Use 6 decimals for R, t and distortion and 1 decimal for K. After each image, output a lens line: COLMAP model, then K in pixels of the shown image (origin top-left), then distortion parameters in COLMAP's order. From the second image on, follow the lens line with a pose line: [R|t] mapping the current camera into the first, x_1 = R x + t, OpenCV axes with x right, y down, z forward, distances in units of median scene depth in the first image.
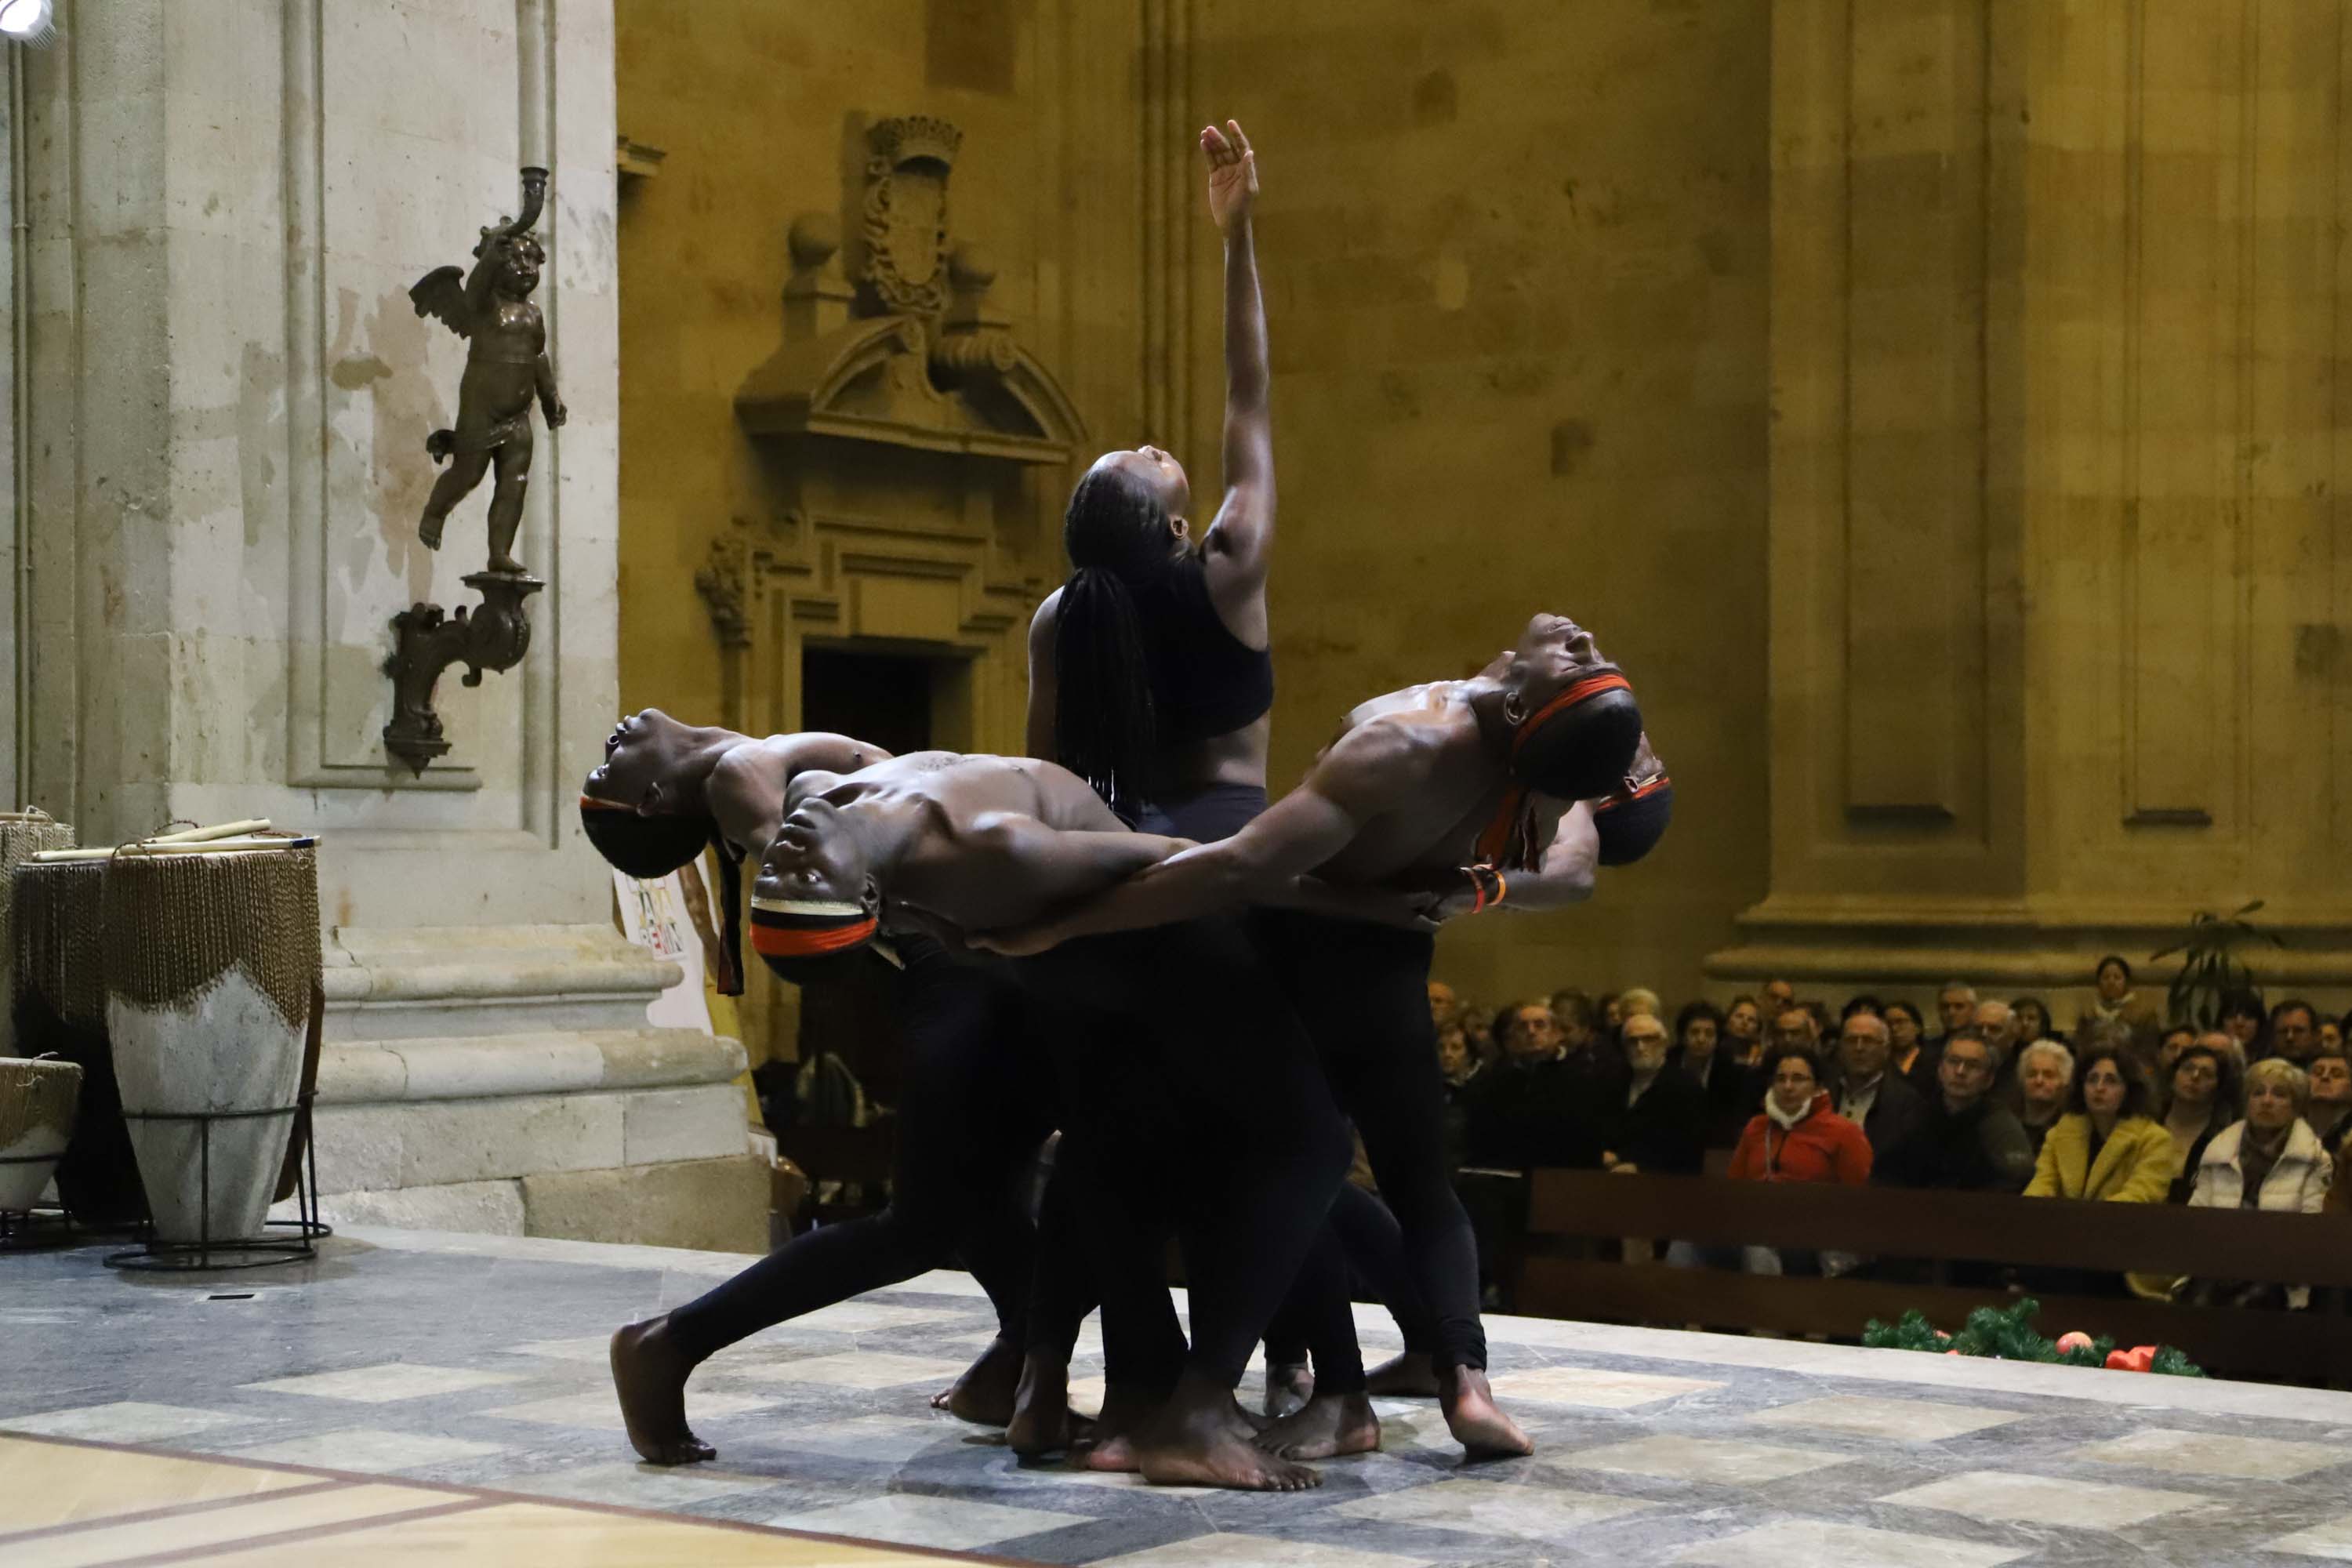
lens RADIAL K [[4245.8, 0, 1294.1], [0, 4245.8, 850.5], [0, 0, 1]] dist [0.222792, 0.000000]
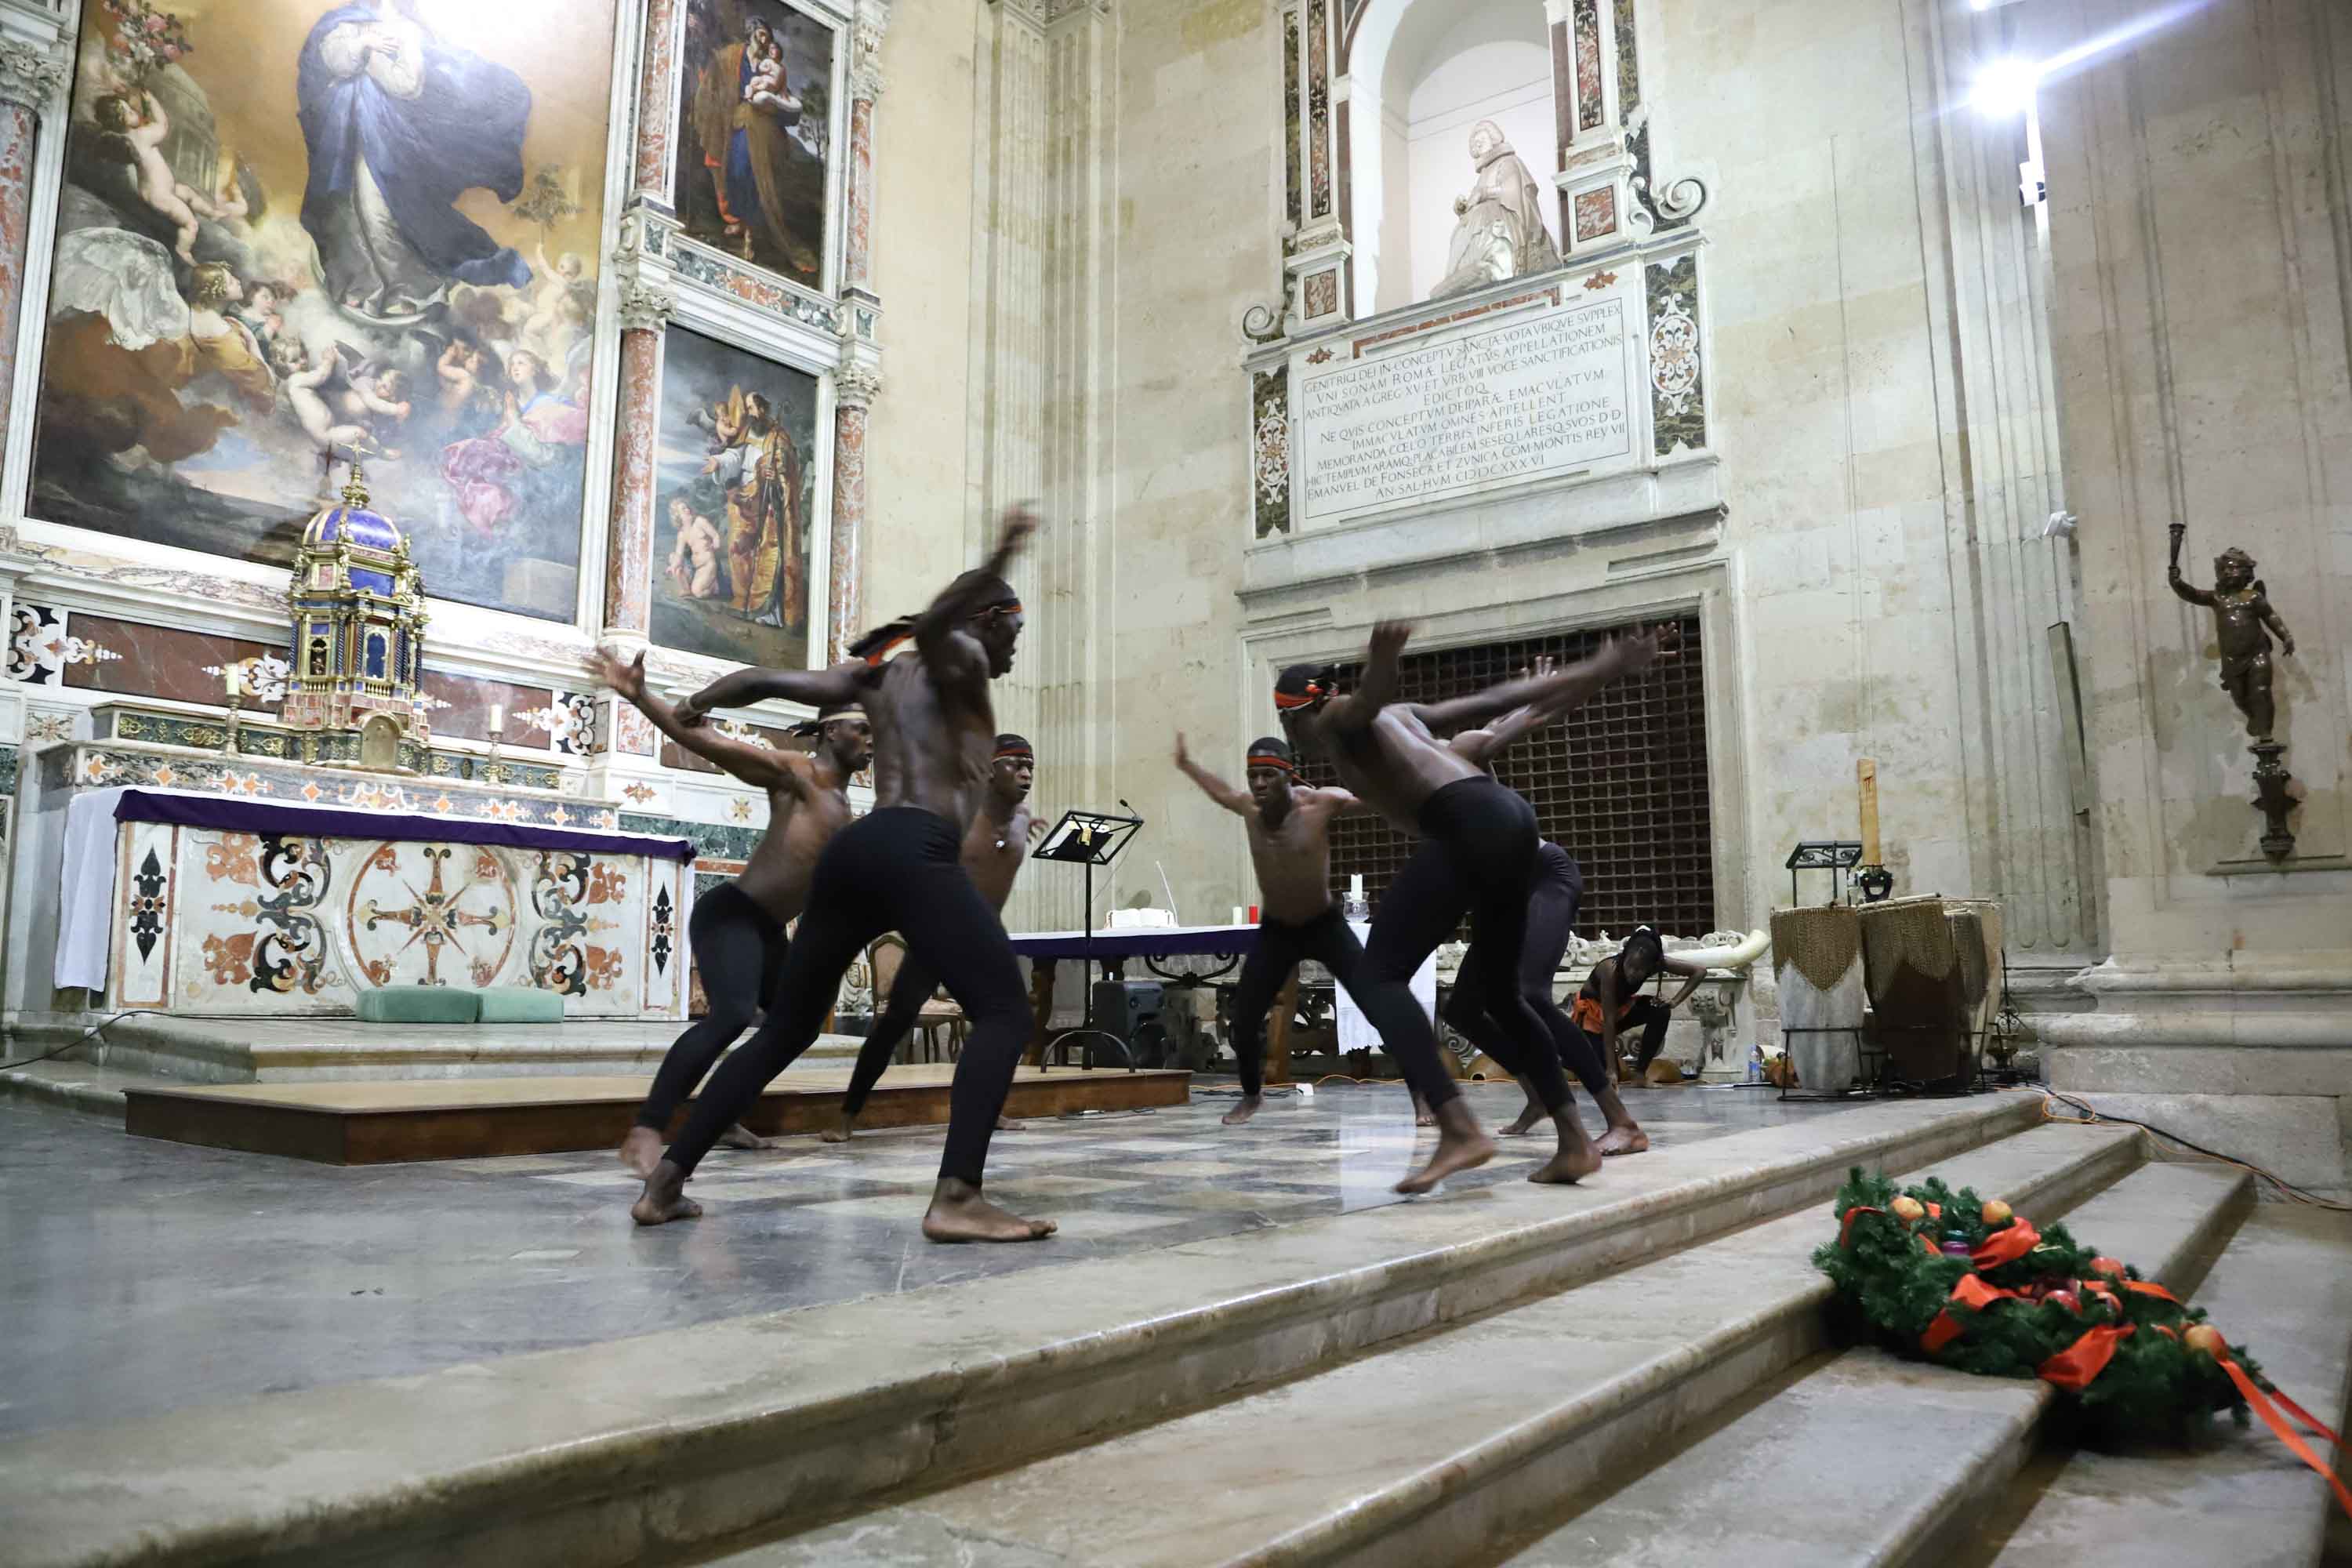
lens RADIAL K [[1659.3, 0, 1150.8], [0, 1659.3, 795.6], [0, 0, 1]] dist [-0.115473, 0.061230]
pose [[-0.056963, -0.134236, -0.989311, 0.426000], [0.003239, 0.990890, -0.134636, 0.037684], [0.998371, -0.010873, -0.056009, 0.517789]]
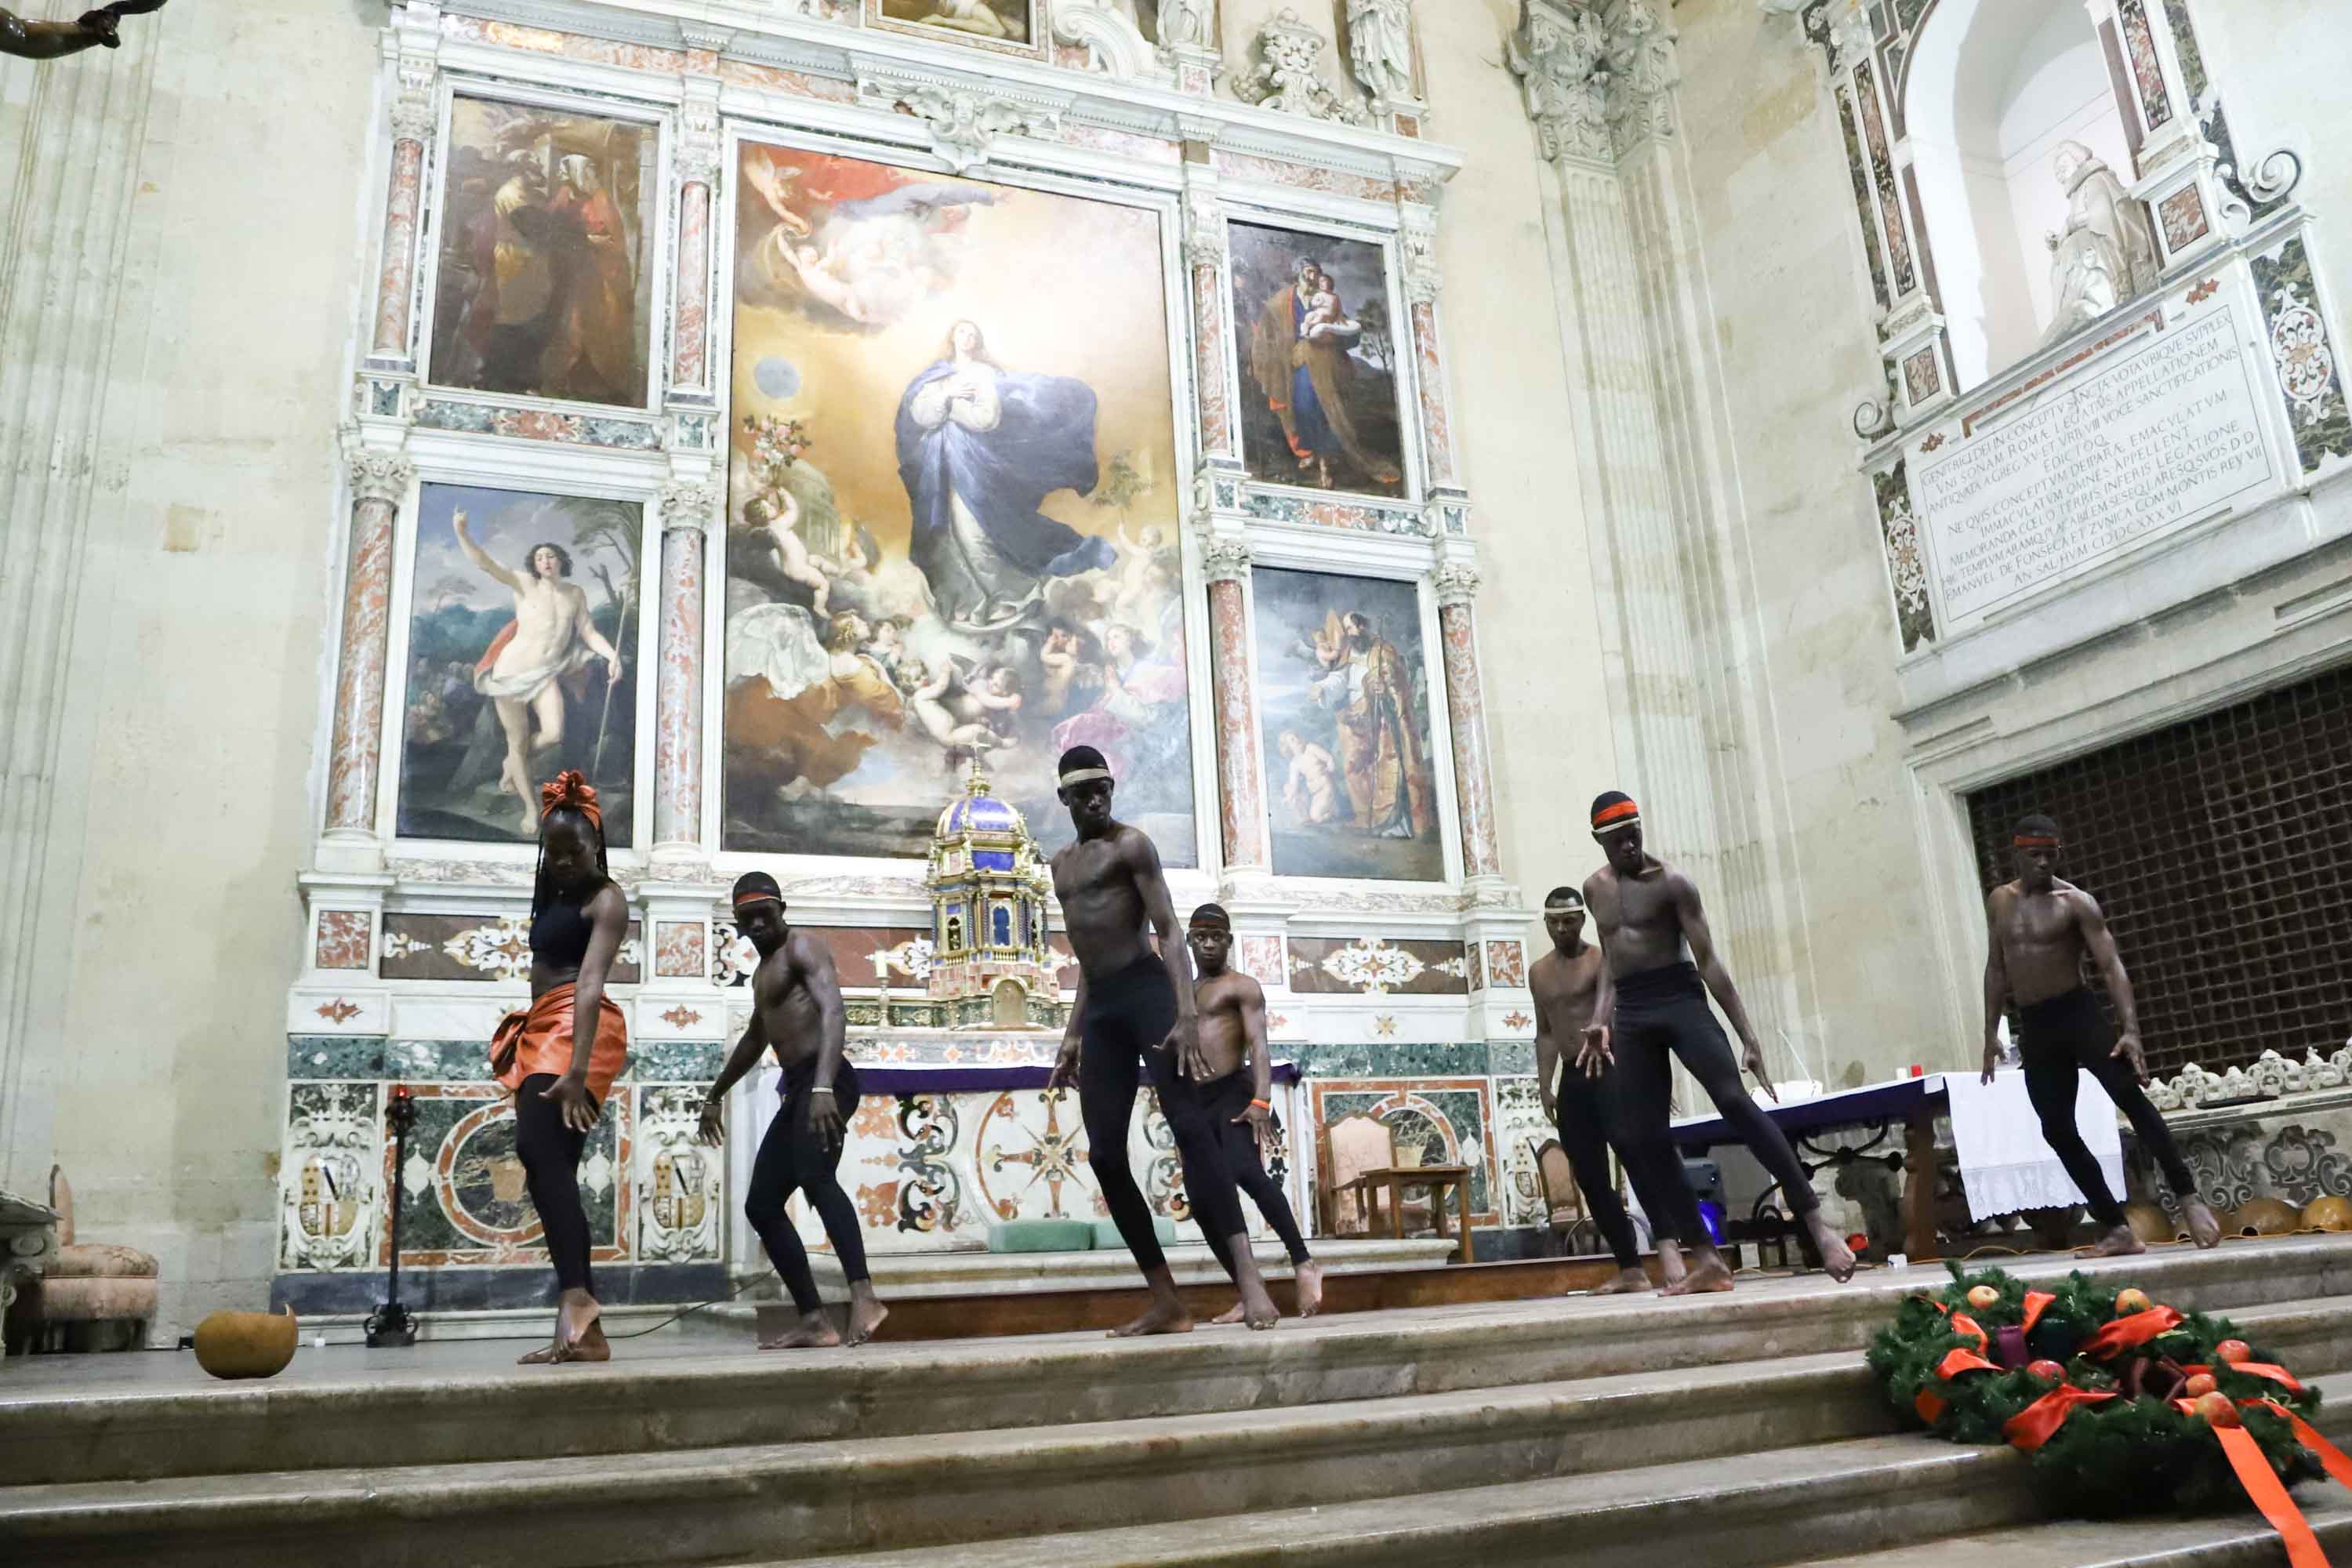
lens RADIAL K [[1958.9, 0, 1164.1], [0, 1958.9, 668.7], [0, 0, 1]] dist [-0.122623, 0.068525]
pose [[-0.536336, -0.240134, -0.809123, 0.514841], [0.050494, 0.947824, -0.314769, 0.066434], [0.842493, -0.209678, -0.496227, 0.709397]]
